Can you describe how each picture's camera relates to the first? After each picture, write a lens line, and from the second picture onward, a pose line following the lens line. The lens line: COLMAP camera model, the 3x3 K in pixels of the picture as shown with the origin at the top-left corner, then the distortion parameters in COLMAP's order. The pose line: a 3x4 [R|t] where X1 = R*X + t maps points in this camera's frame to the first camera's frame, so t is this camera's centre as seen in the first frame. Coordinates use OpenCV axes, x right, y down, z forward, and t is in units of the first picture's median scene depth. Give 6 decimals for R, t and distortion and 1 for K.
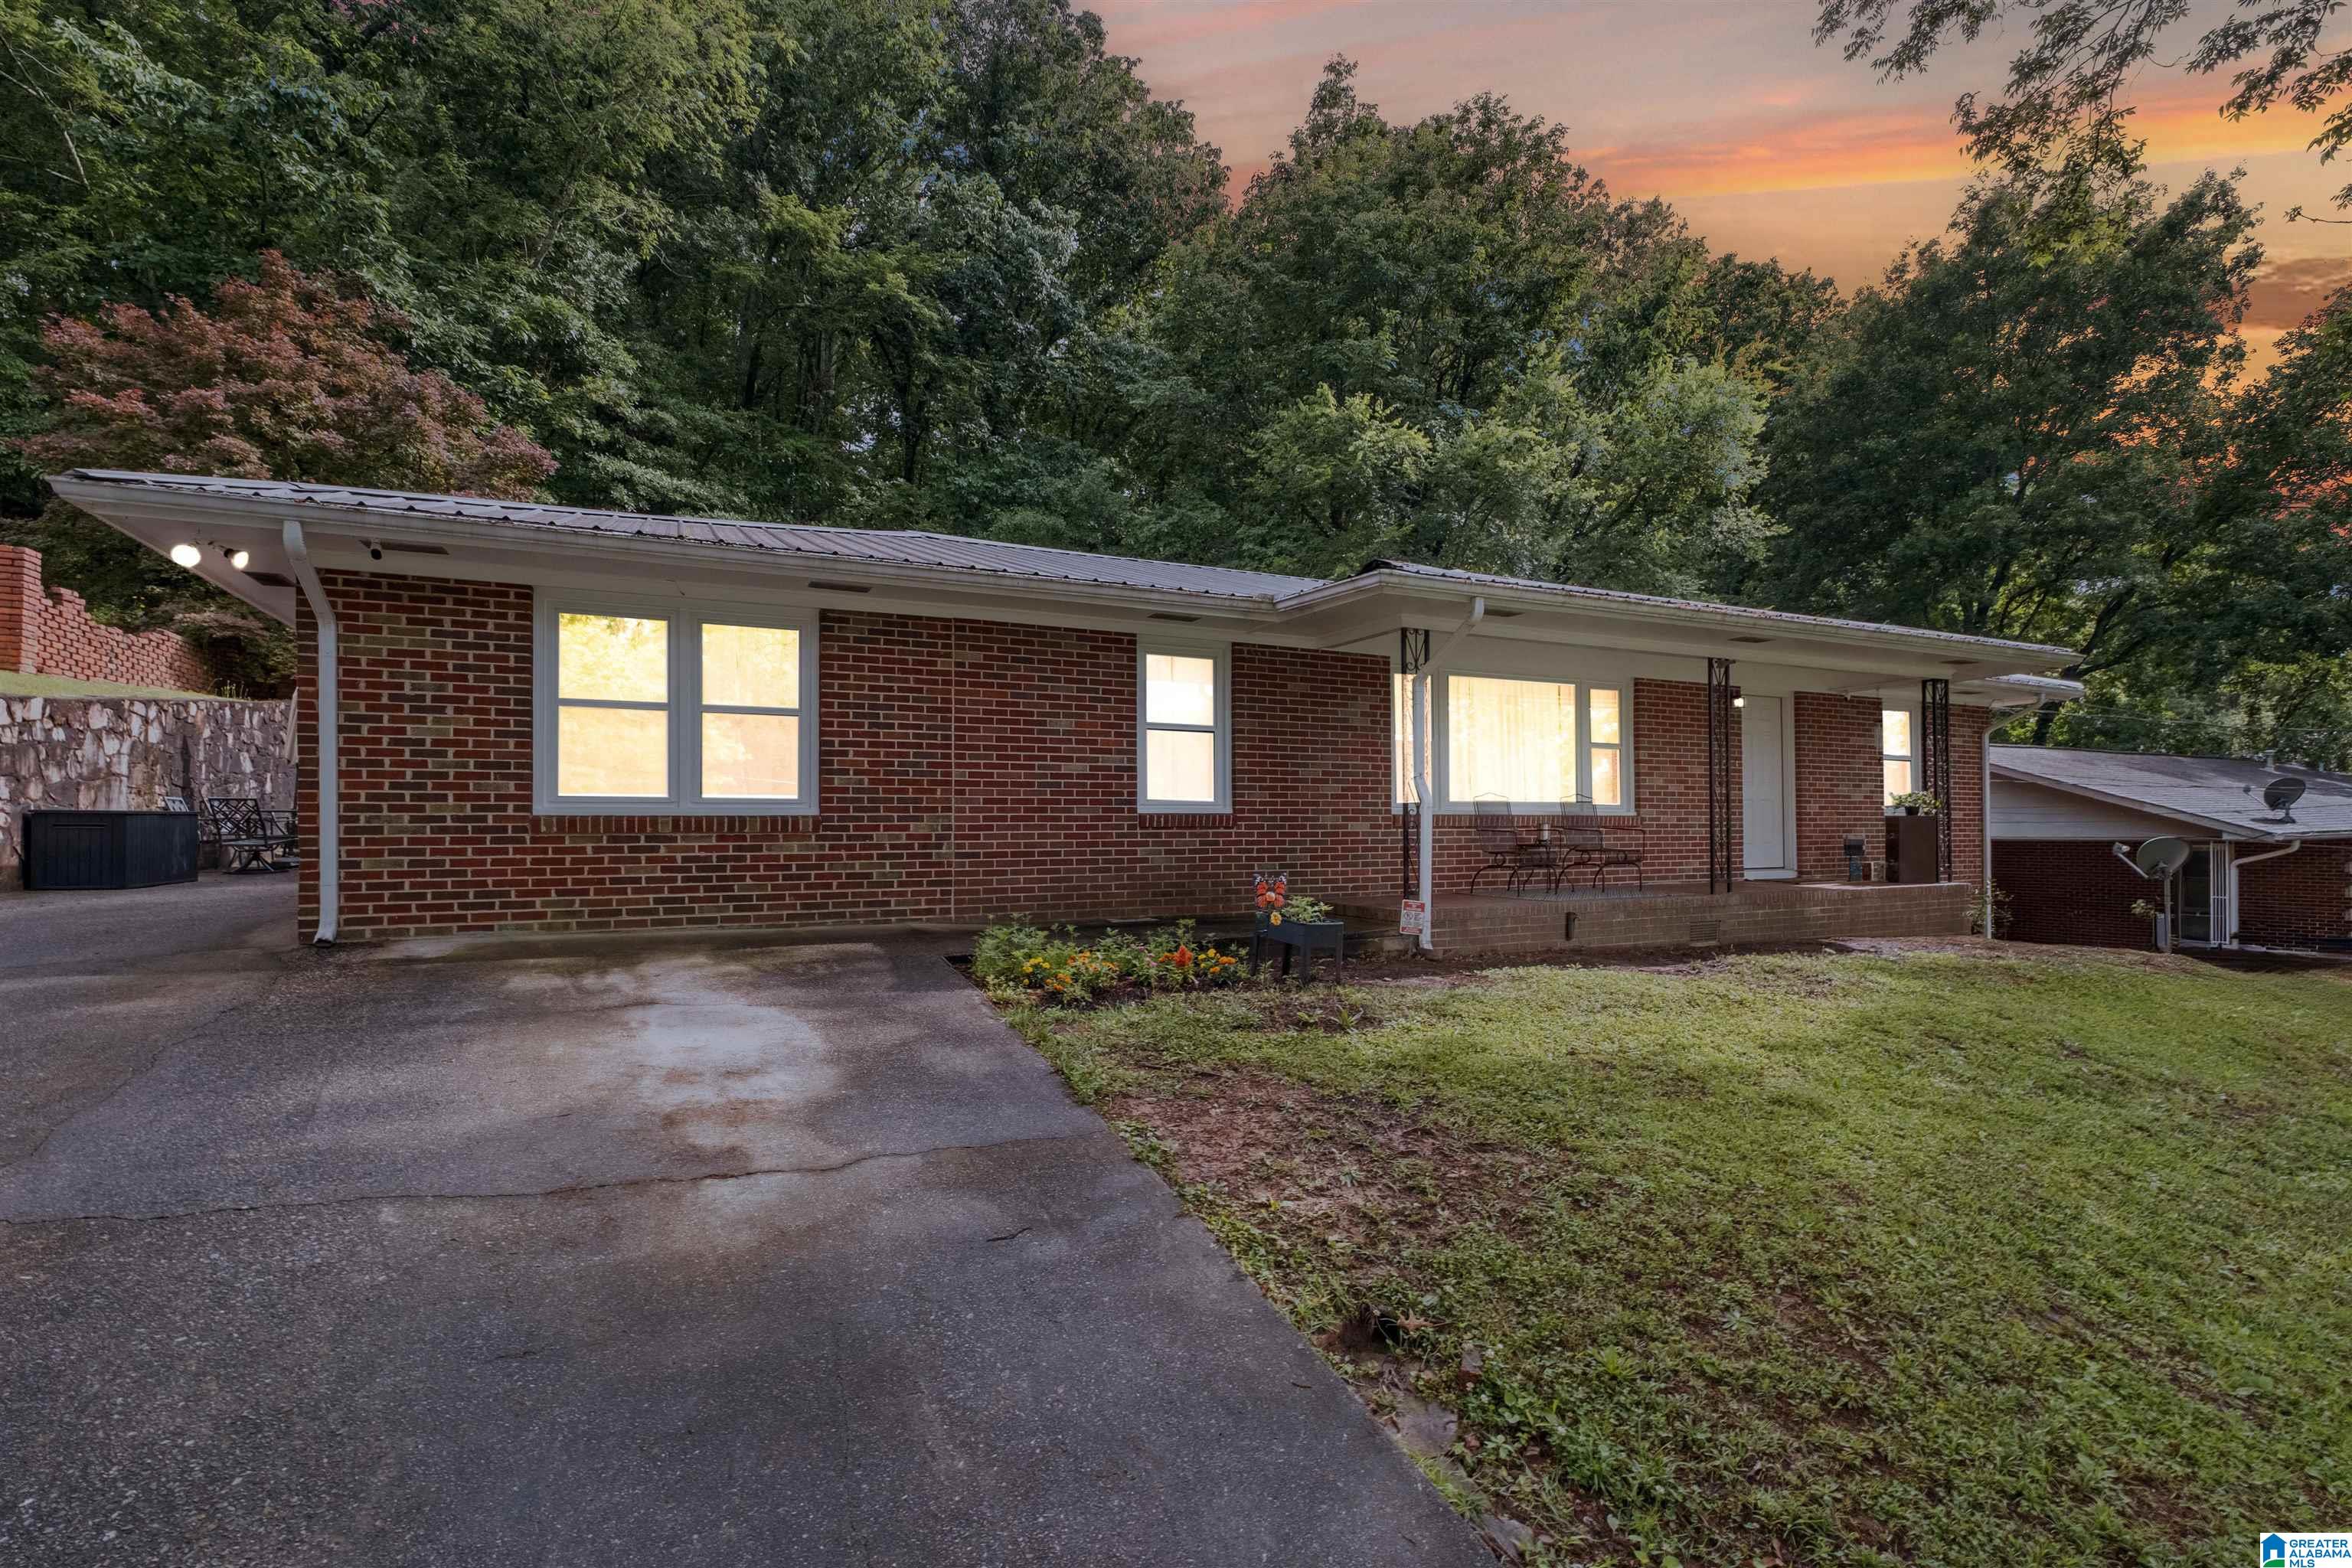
lens RADIAL K [[1045.4, 0, 1175.9], [0, 1045.4, 835.1], [0, 0, 1]] dist [-0.000402, -0.000525]
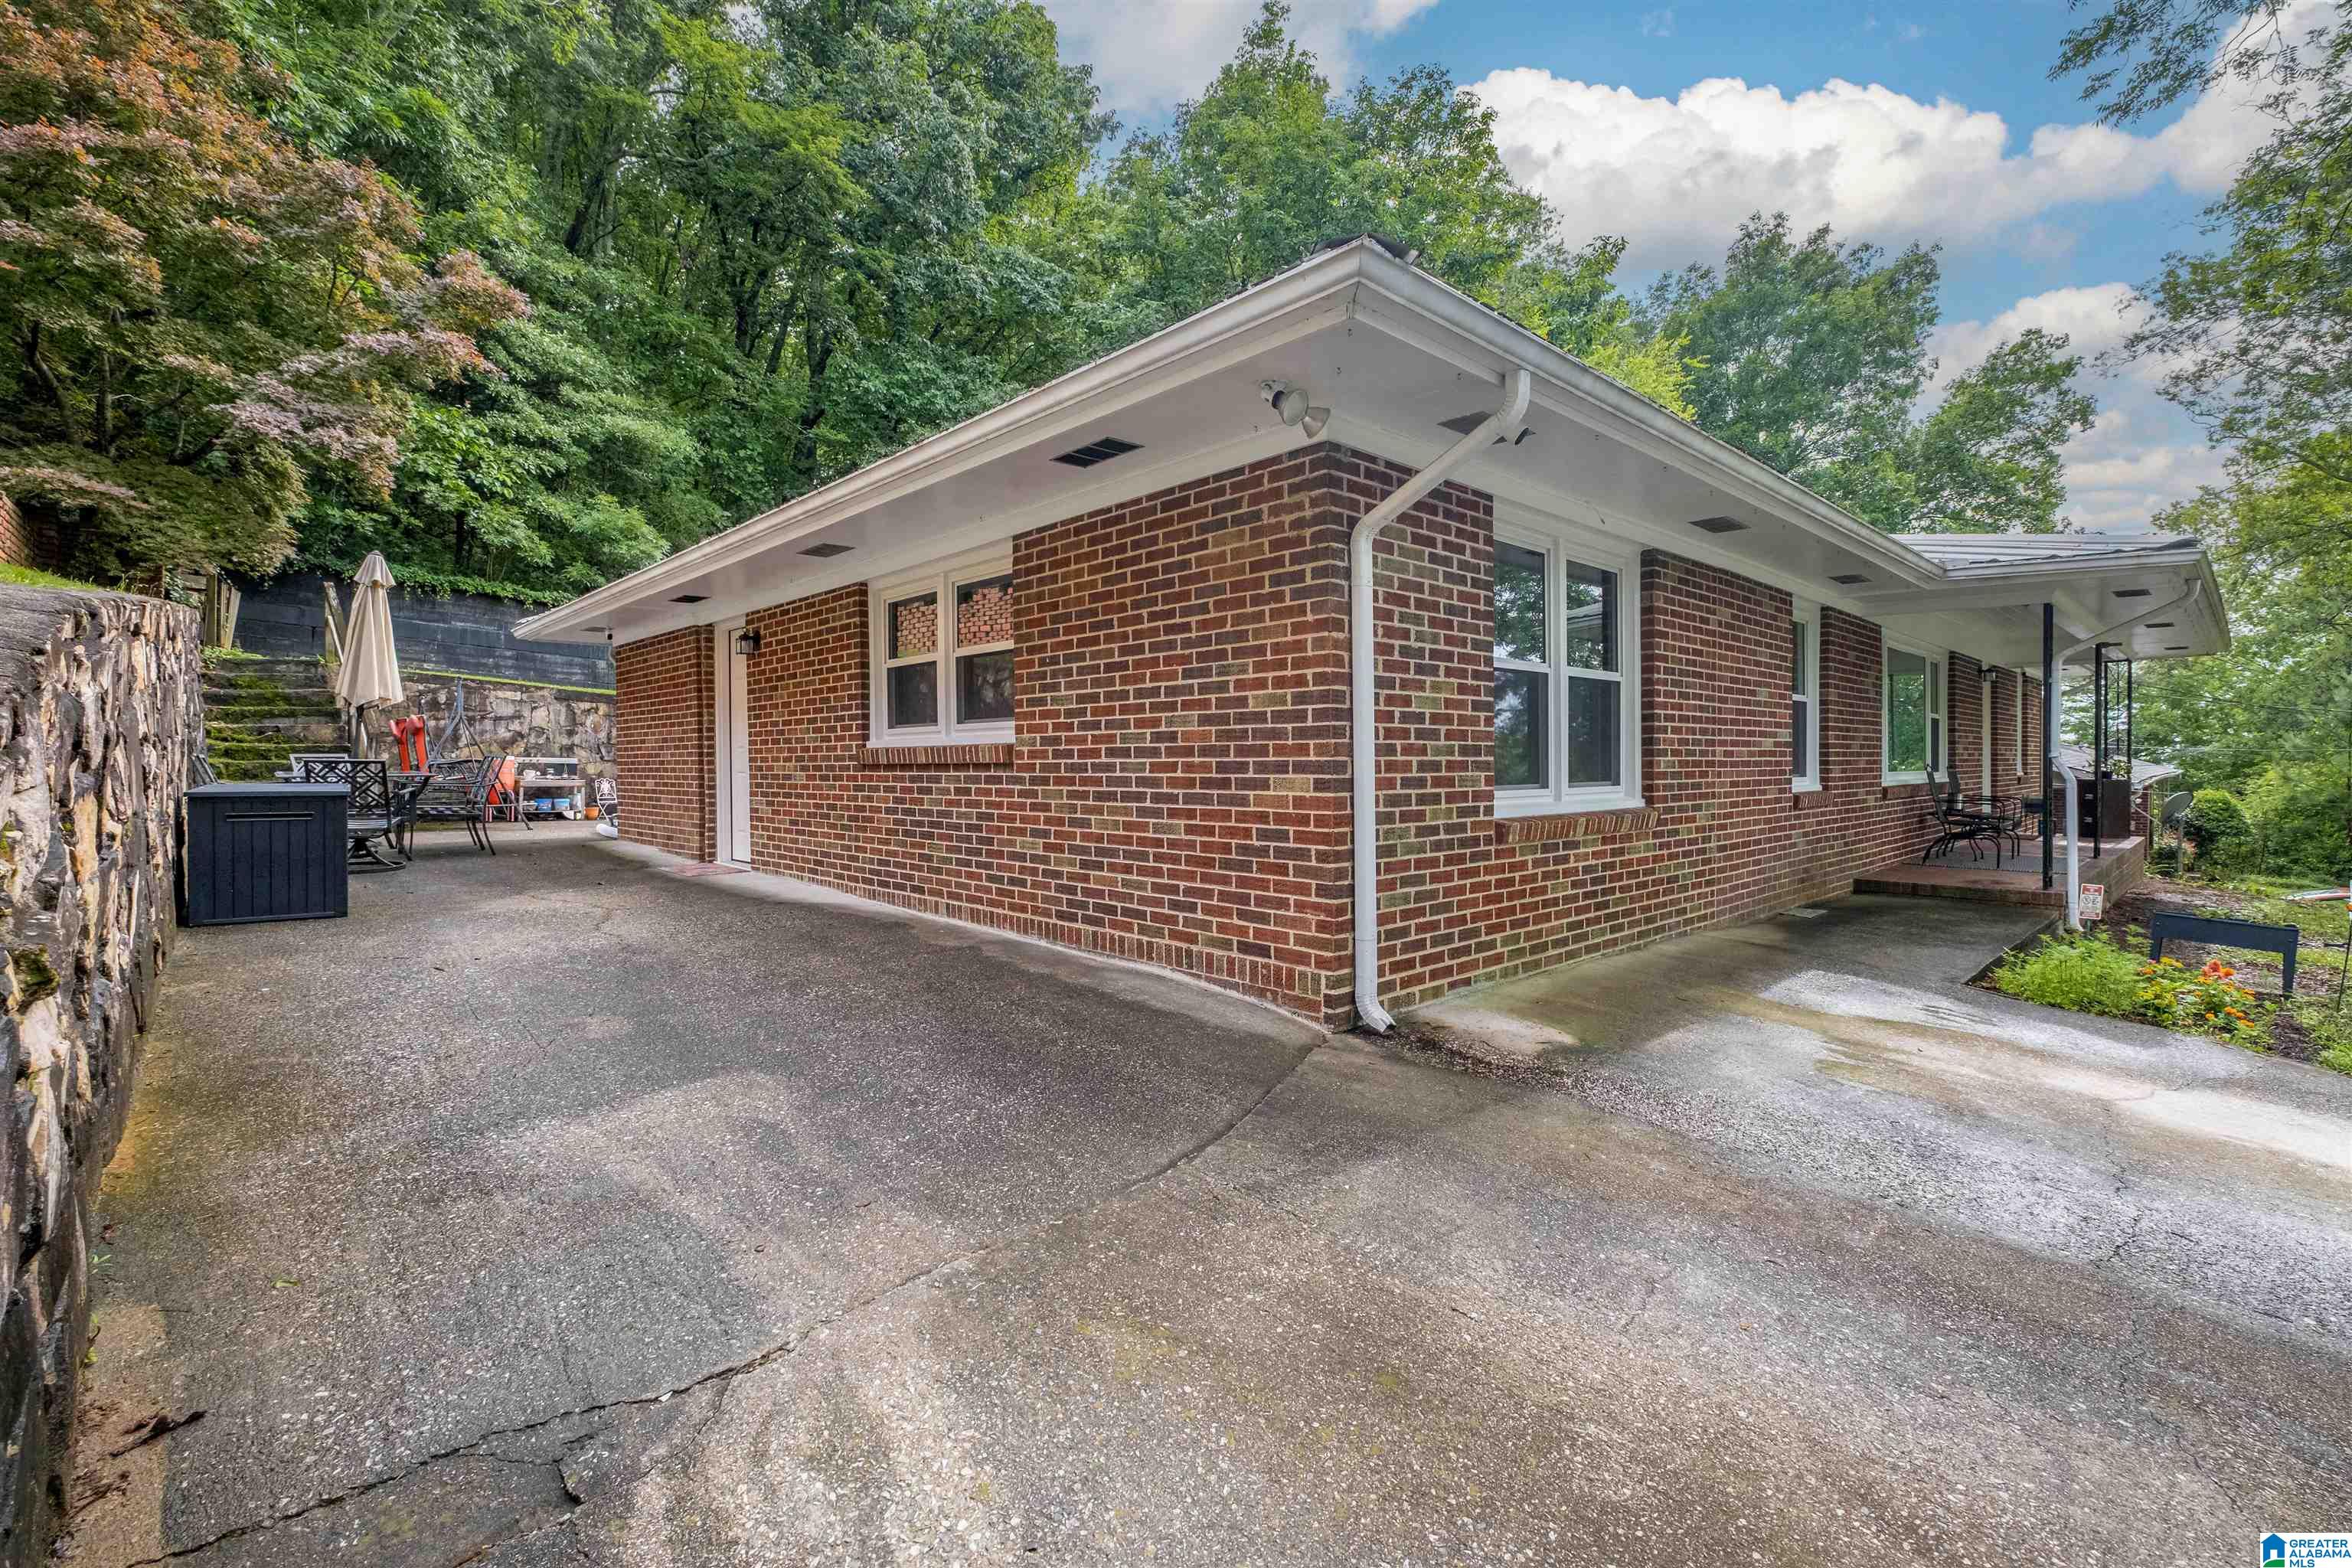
lens RADIAL K [[1021.3, 0, 1176.0], [0, 1021.3, 784.0], [0, 0, 1]] dist [0.000080, 0.000119]
pose [[0.957701, -0.003662, 0.287741, -0.187536], [-0.001155, 0.999862, 0.016570, -0.009973], [-0.287762, -0.016202, 0.957565, 0.071960]]
